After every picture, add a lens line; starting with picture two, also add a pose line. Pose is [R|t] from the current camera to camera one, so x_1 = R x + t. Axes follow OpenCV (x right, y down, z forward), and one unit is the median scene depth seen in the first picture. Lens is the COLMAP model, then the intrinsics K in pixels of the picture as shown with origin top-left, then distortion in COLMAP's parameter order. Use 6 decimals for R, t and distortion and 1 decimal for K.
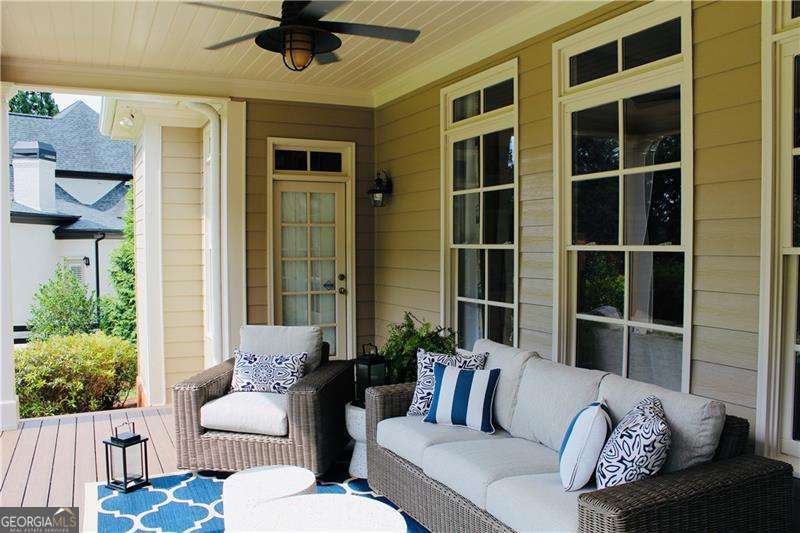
lens RADIAL K [[657.1, 0, 401.4], [0, 657.1, 271.1], [0, 0, 1]] dist [-0.166364, 0.142416]
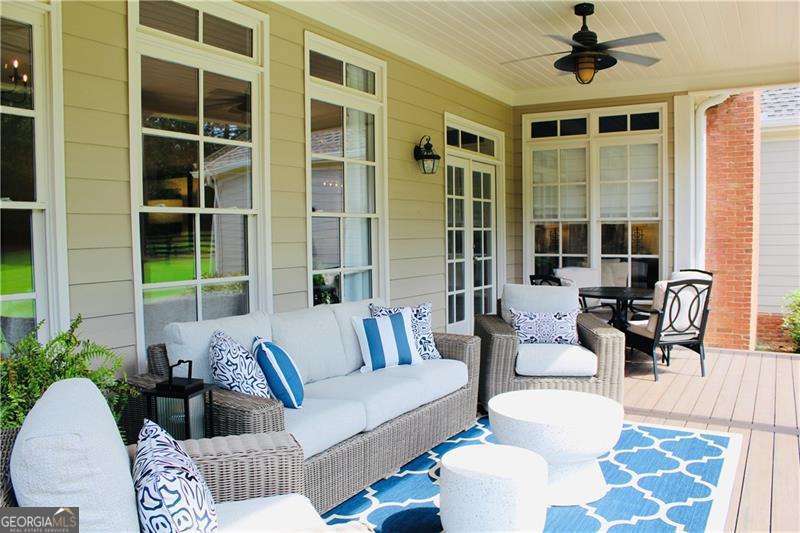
lens RADIAL K [[657.1, 0, 401.4], [0, 657.1, 271.1], [0, 0, 1]] dist [-0.166364, 0.142416]
pose [[-0.556253, -0.047004, 0.829682, -0.685500], [0.040335, 0.995695, 0.083452, -0.019325], [-0.830033, 0.079885, -0.551963, 1.311776]]
